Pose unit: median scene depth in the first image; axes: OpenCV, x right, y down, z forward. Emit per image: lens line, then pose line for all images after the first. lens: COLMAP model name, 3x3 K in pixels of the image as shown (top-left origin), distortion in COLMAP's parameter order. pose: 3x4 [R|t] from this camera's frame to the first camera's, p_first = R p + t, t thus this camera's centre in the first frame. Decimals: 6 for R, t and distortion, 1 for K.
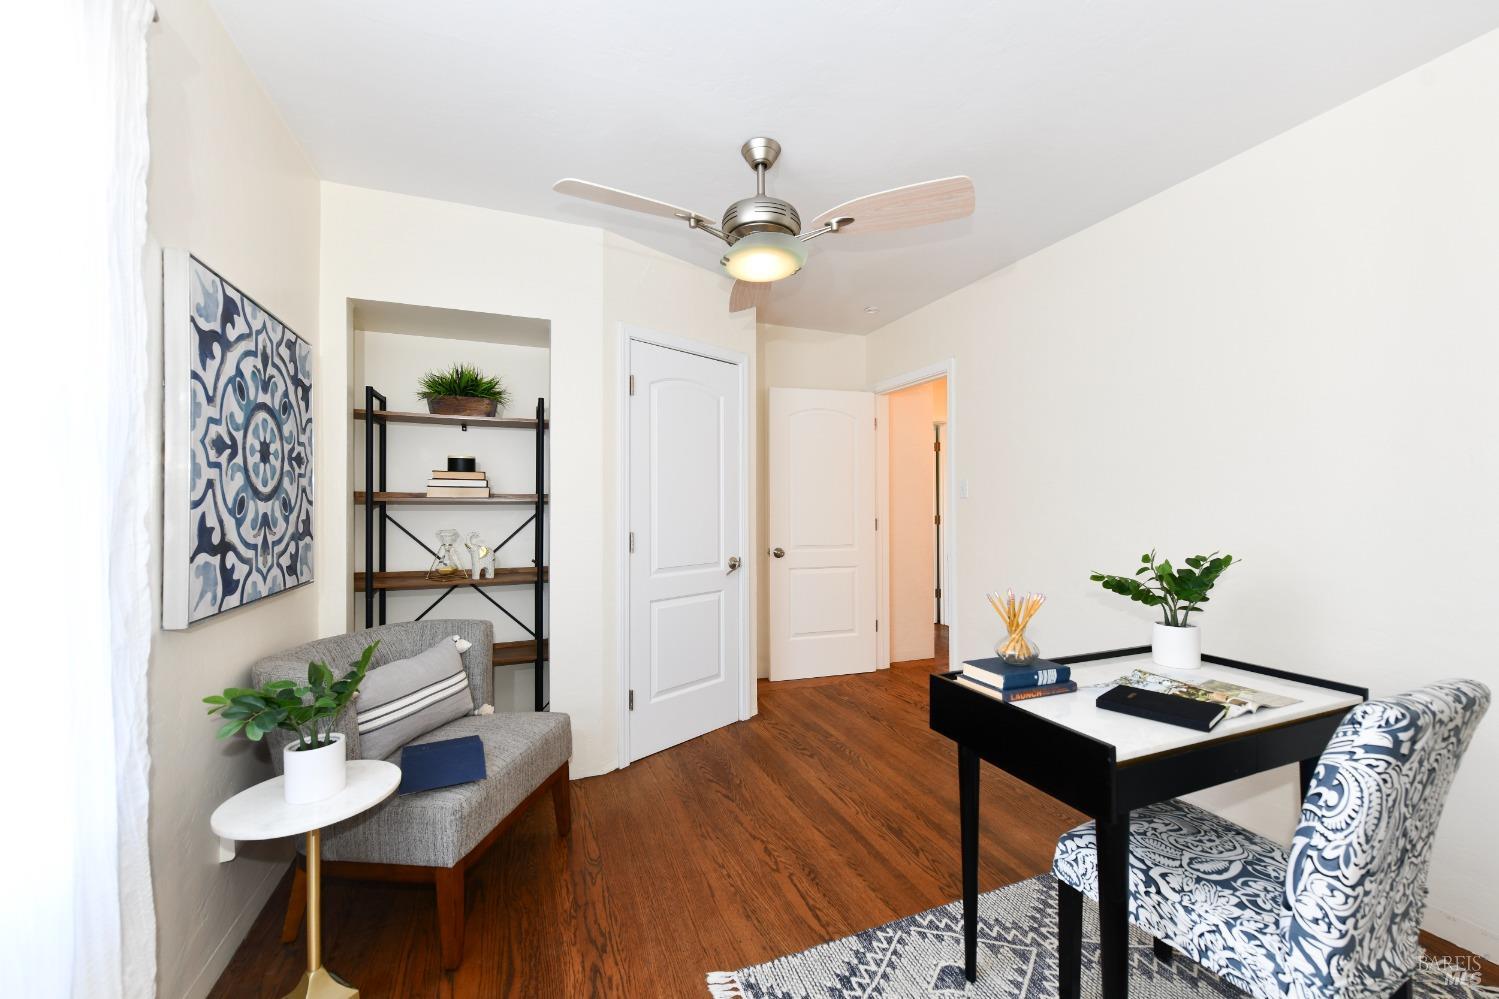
lens RADIAL K [[593.2, 0, 754.5], [0, 593.2, 497.1], [0, 0, 1]] dist [0.001217, 0.000049]
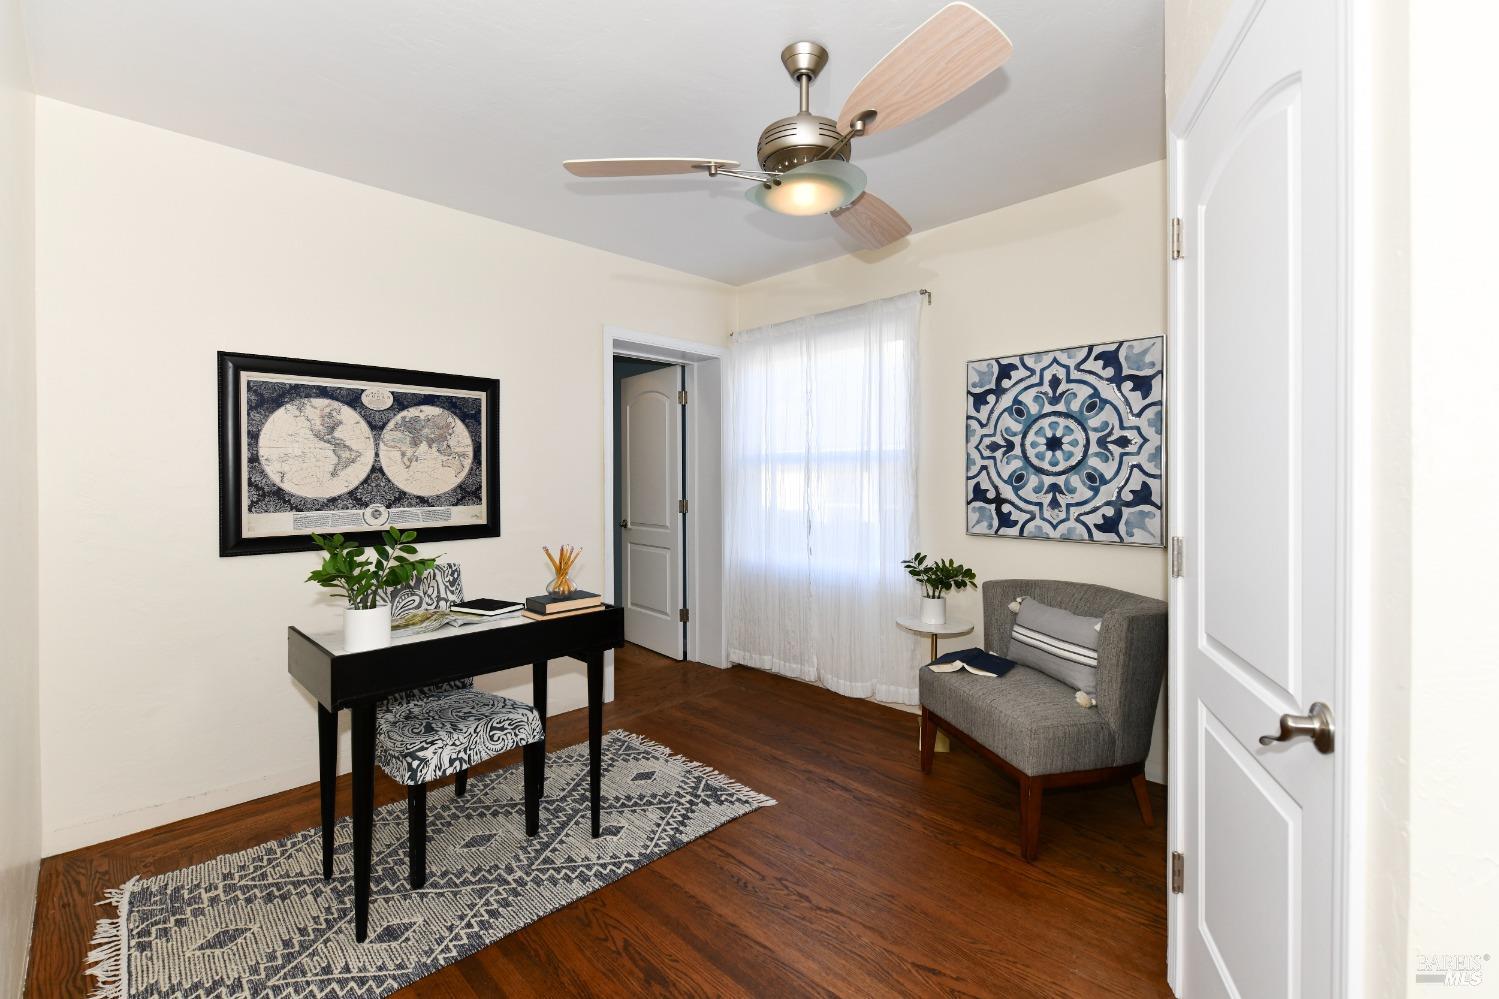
lens RADIAL K [[664.4, 0, 753.0], [0, 664.4, 481.2], [0, 0, 1]] dist [-0.000125, -0.000022]
pose [[-0.921619, 0.007954, -0.388014, 0.605949], [0.009234, 0.999956, -0.001434, 0.017696], [0.387985, -0.004905, -0.921653, 2.496578]]
